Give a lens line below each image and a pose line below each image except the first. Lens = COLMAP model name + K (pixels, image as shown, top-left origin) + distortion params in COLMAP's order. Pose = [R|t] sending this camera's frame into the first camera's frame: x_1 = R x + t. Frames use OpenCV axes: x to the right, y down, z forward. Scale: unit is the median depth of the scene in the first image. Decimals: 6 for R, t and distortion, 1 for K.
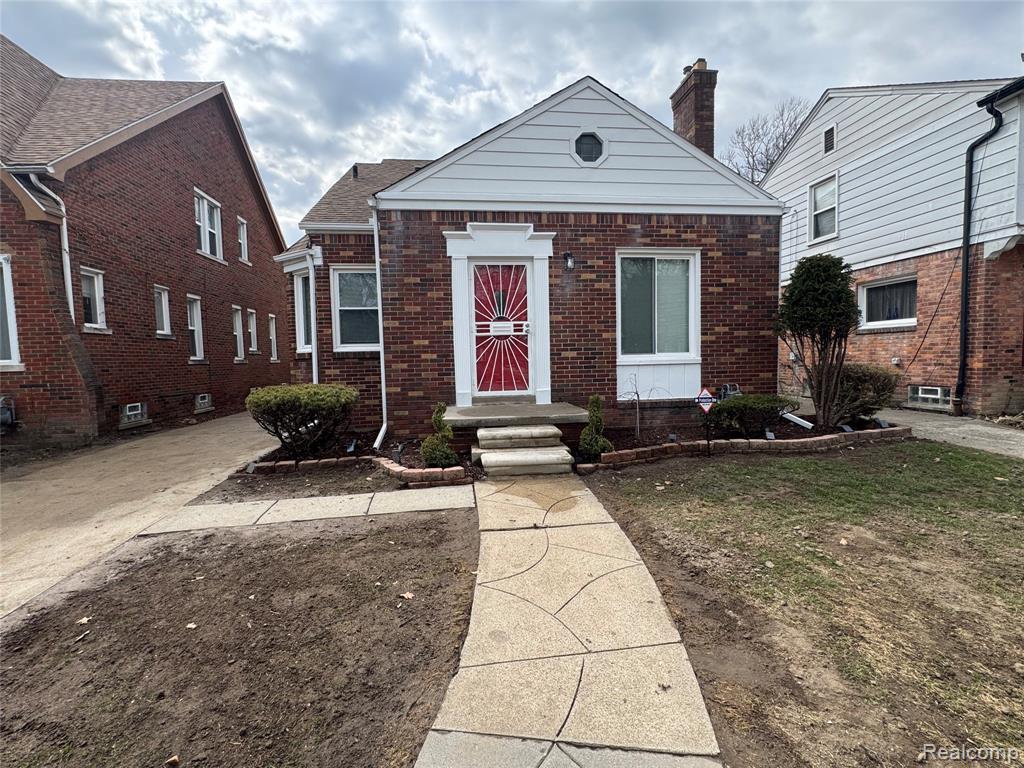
lens RADIAL K [[478.9, 0, 512.0], [0, 478.9, 384.0], [0, 0, 1]] dist [0.004227, 0.000375]
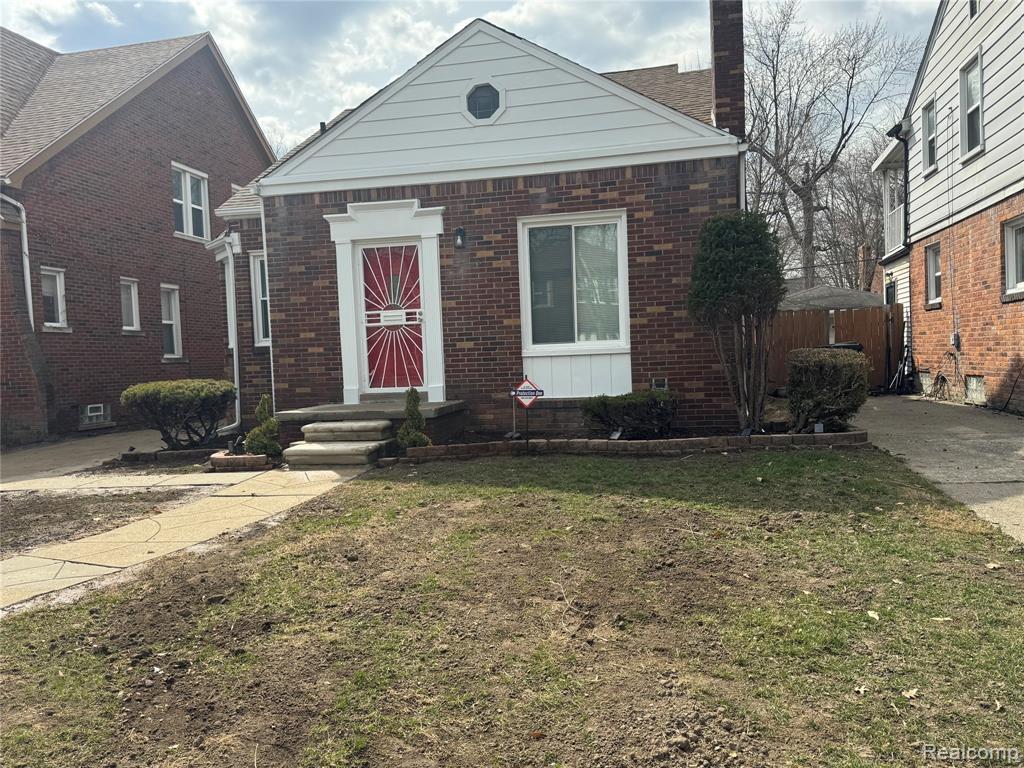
lens RADIAL K [[801.9, 0, 512.0], [0, 801.9, 384.0], [0, 0, 1]] dist [0.197879, -0.330820]
pose [[0.944213, -0.003647, -0.329316, 0.680792], [-0.001268, 0.999891, -0.014710, 0.030050], [0.329334, 0.014307, 0.944105, -0.347728]]
